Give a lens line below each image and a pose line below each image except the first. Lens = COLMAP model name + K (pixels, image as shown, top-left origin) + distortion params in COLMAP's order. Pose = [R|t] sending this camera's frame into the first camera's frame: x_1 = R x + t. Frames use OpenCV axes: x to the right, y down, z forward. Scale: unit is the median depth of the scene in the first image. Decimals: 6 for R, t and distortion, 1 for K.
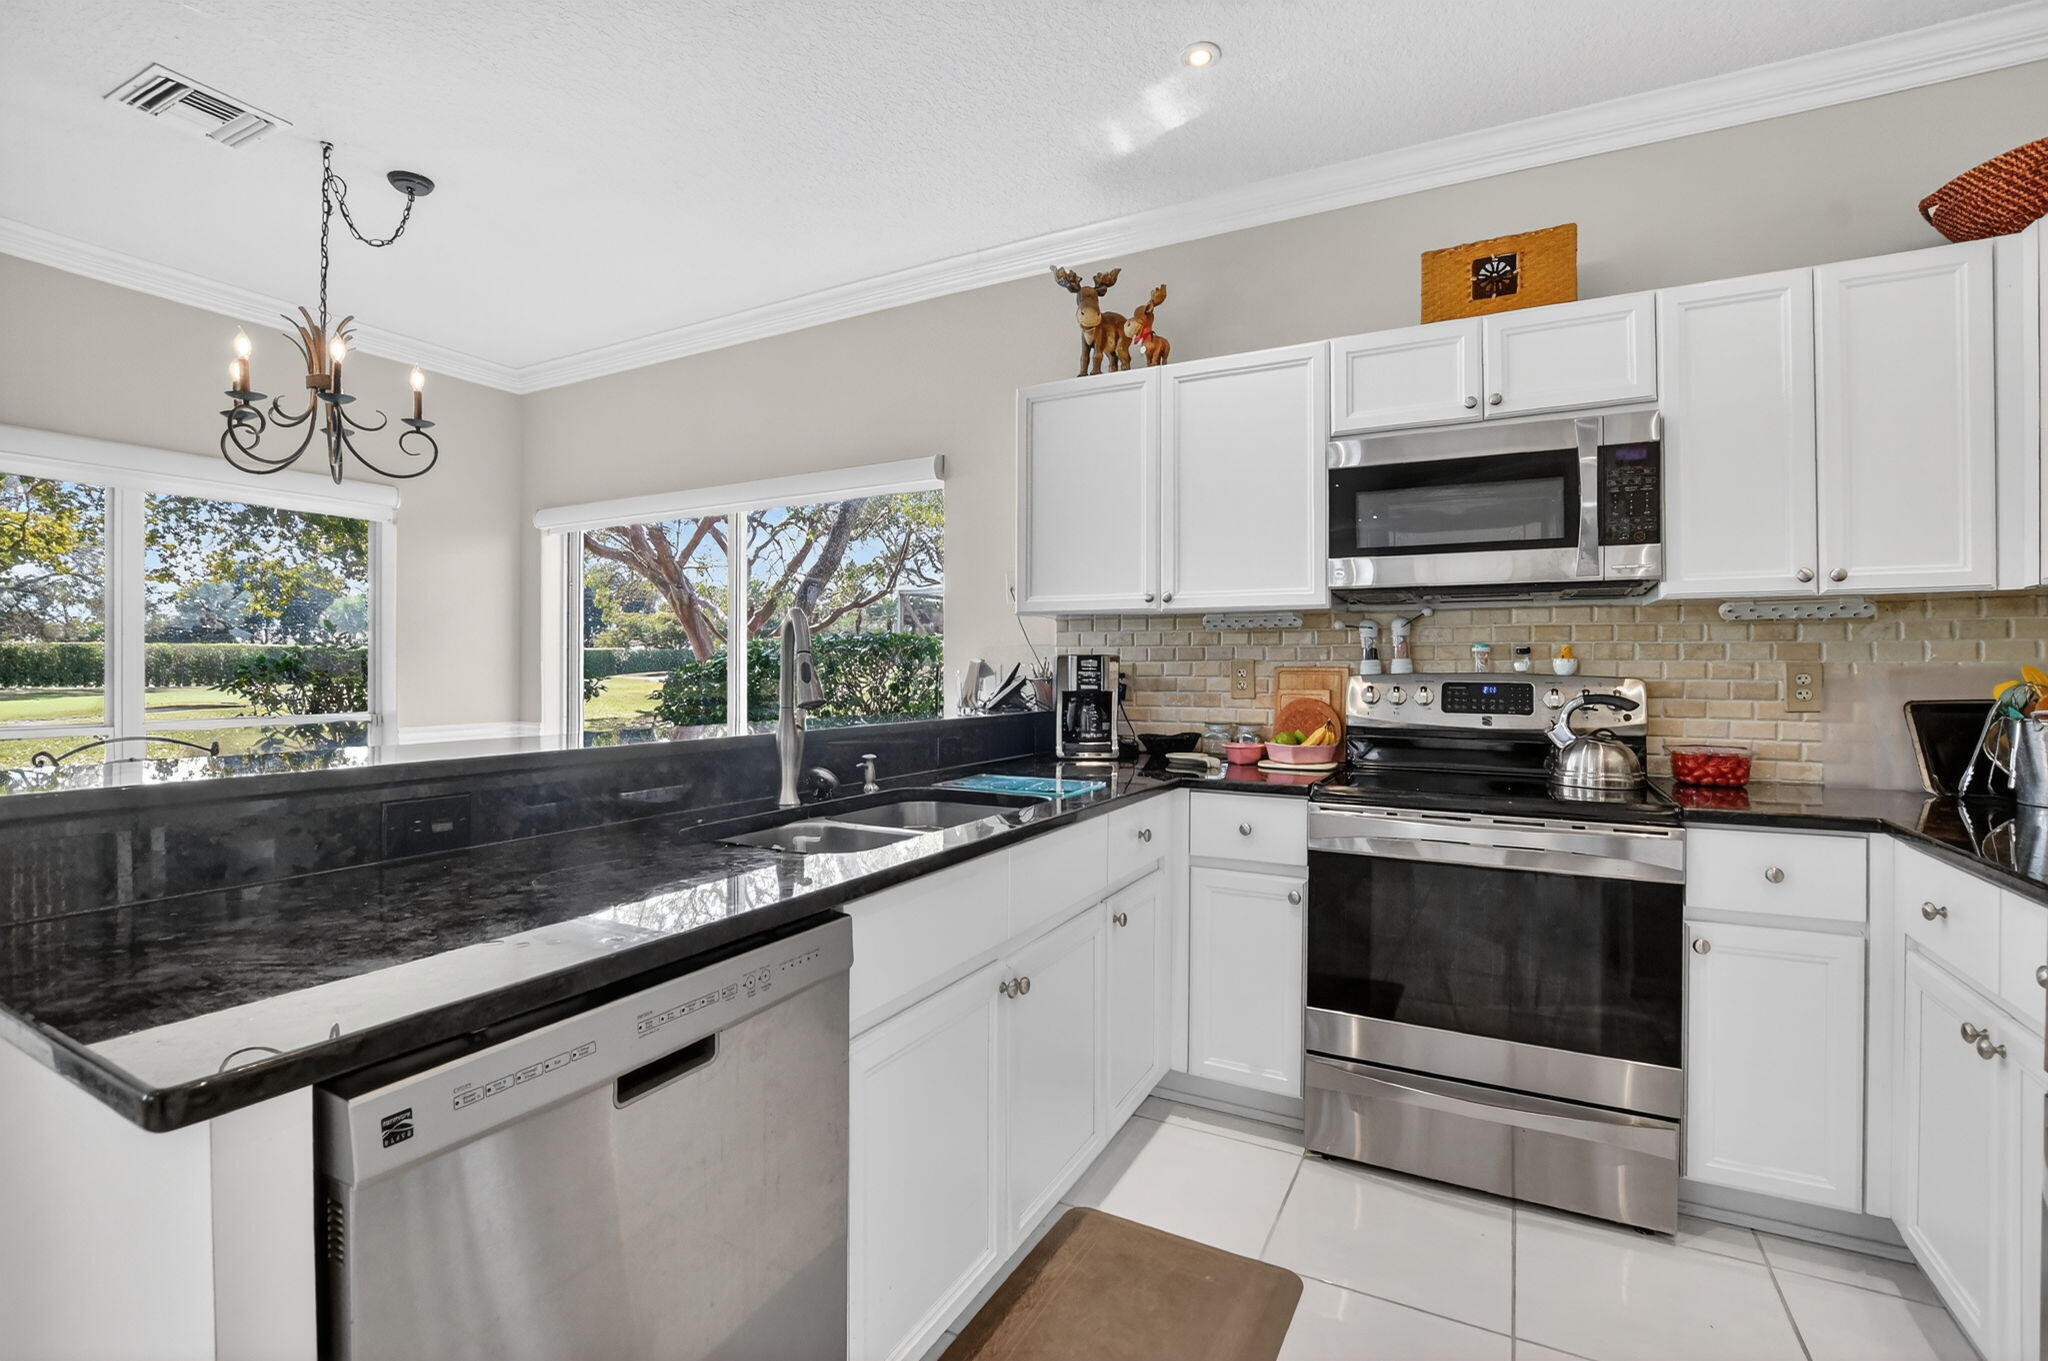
lens RADIAL K [[904.8, 0, 1049.8], [0, 904.8, 655.3], [0, 0, 1]] dist [-0.026612, -0.000452]
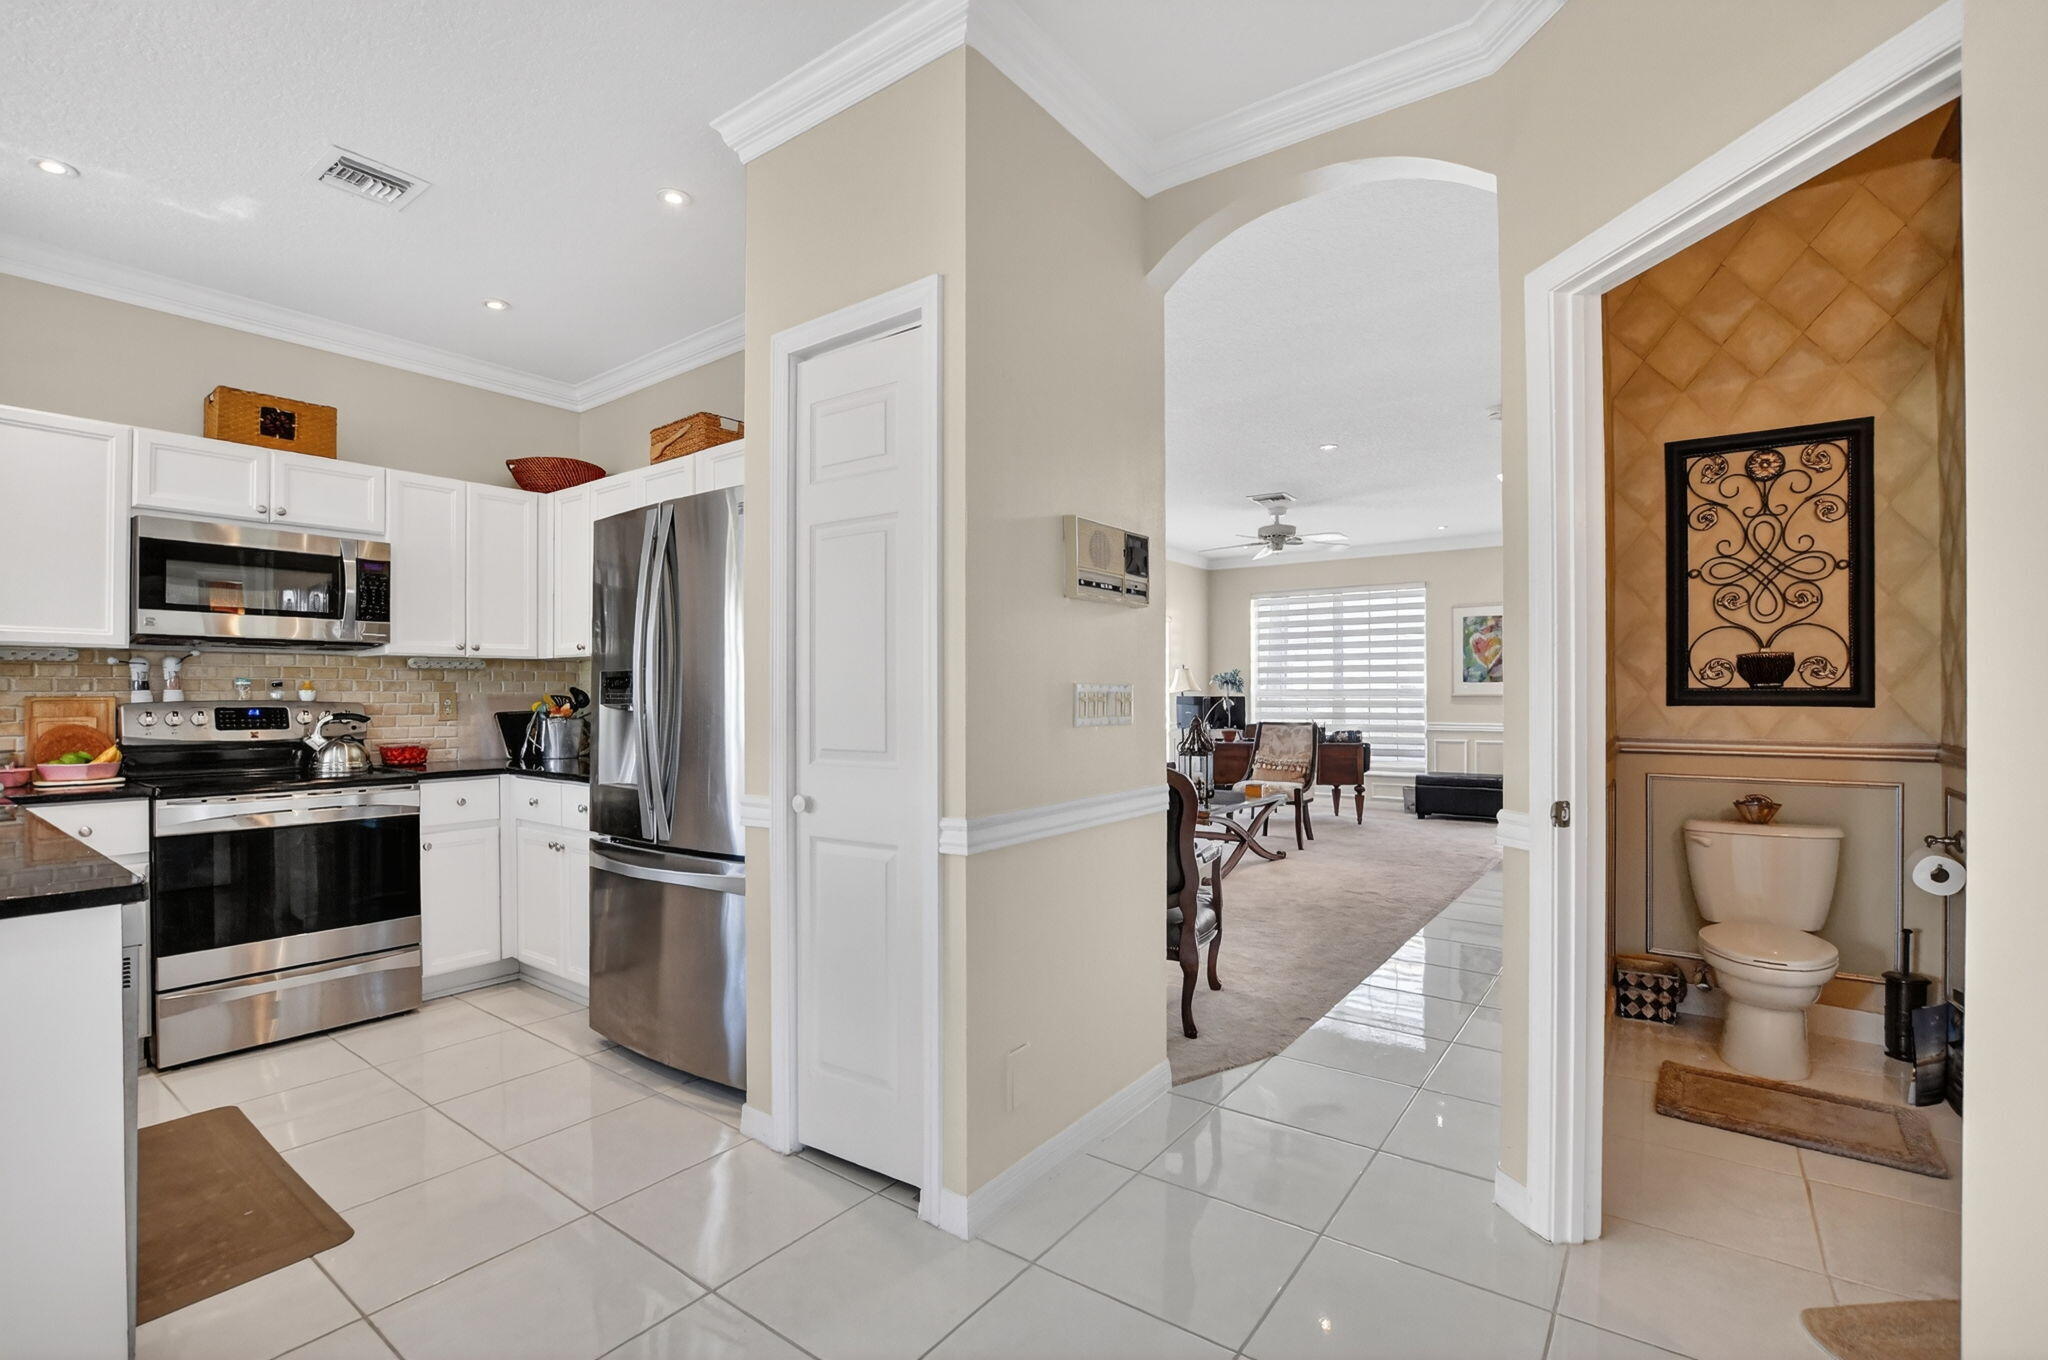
lens RADIAL K [[904.8, 0, 1016.3], [0, 904.8, 691.4], [0, 0, 1]] dist [-0.026612, -0.000452]
pose [[0.141643, 0.003349, 0.989912, -0.759967], [-0.005102, 0.999983, -0.002653, 0.003995], [-0.989905, -0.004675, 0.141658, -0.385493]]
